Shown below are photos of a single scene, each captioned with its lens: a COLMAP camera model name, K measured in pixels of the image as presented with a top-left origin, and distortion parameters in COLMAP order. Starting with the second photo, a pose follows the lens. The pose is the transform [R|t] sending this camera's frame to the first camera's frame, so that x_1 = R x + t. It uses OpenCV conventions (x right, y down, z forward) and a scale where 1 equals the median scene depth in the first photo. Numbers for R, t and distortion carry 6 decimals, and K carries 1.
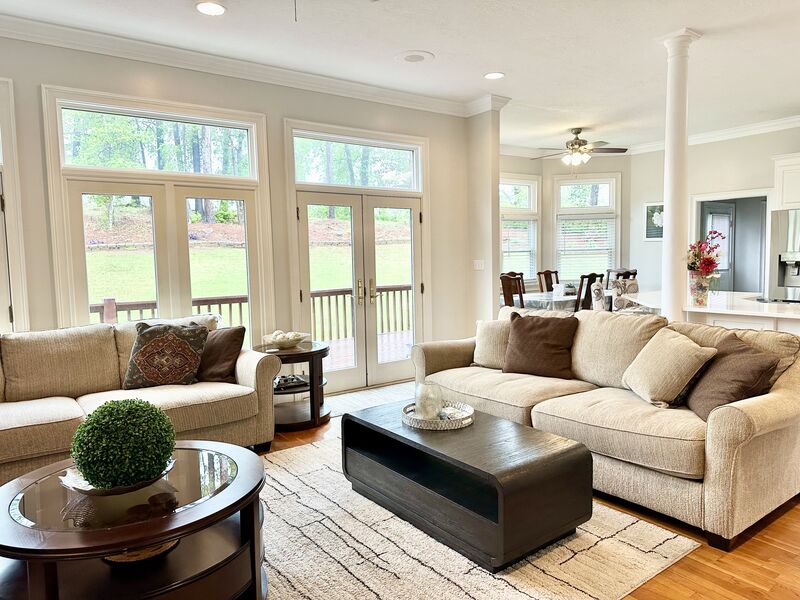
lens RADIAL K [[557.4, 0, 403.8], [0, 557.4, 300.6], [0, 0, 1]] dist [0.066471, -0.067134]
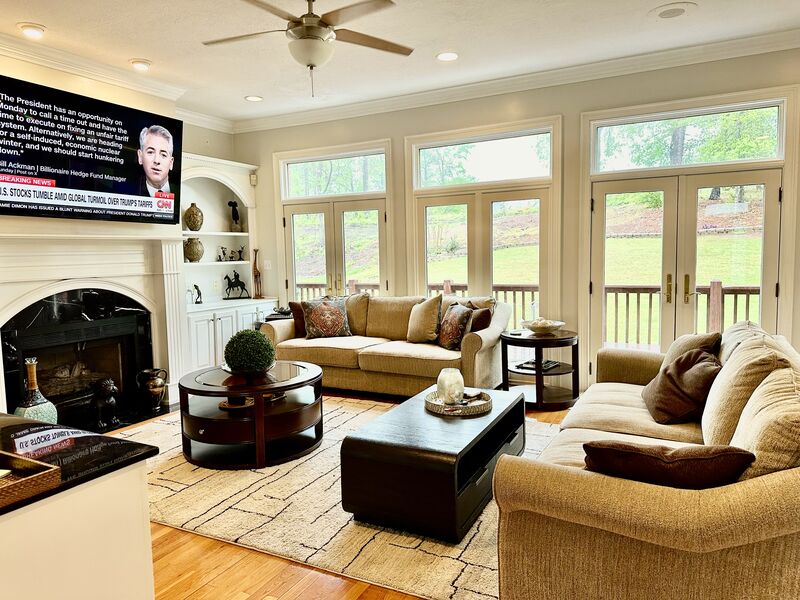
lens RADIAL K [[557.4, 0, 405.3], [0, 557.4, 297.1], [0, 0, 1]] dist [0.066471, -0.067134]
pose [[0.430406, 0.085895, -0.898539, 0.665461], [-0.060694, 0.995963, 0.066135, -0.048820], [0.900592, 0.026071, 0.433882, 0.324523]]
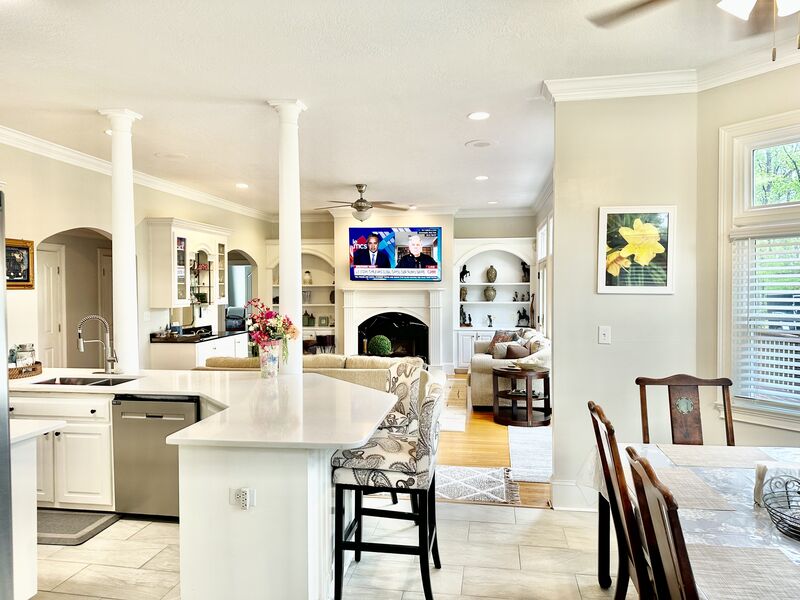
lens RADIAL K [[557.4, 0, 410.3], [0, 557.4, 297.1], [0, 0, 1]] dist [0.066471, -0.067134]
pose [[-0.697950, 0.035374, -0.715272, 1.032542], [-0.040187, 0.995271, 0.088434, -0.220317], [0.715018, 0.090467, -0.693228, 1.833478]]
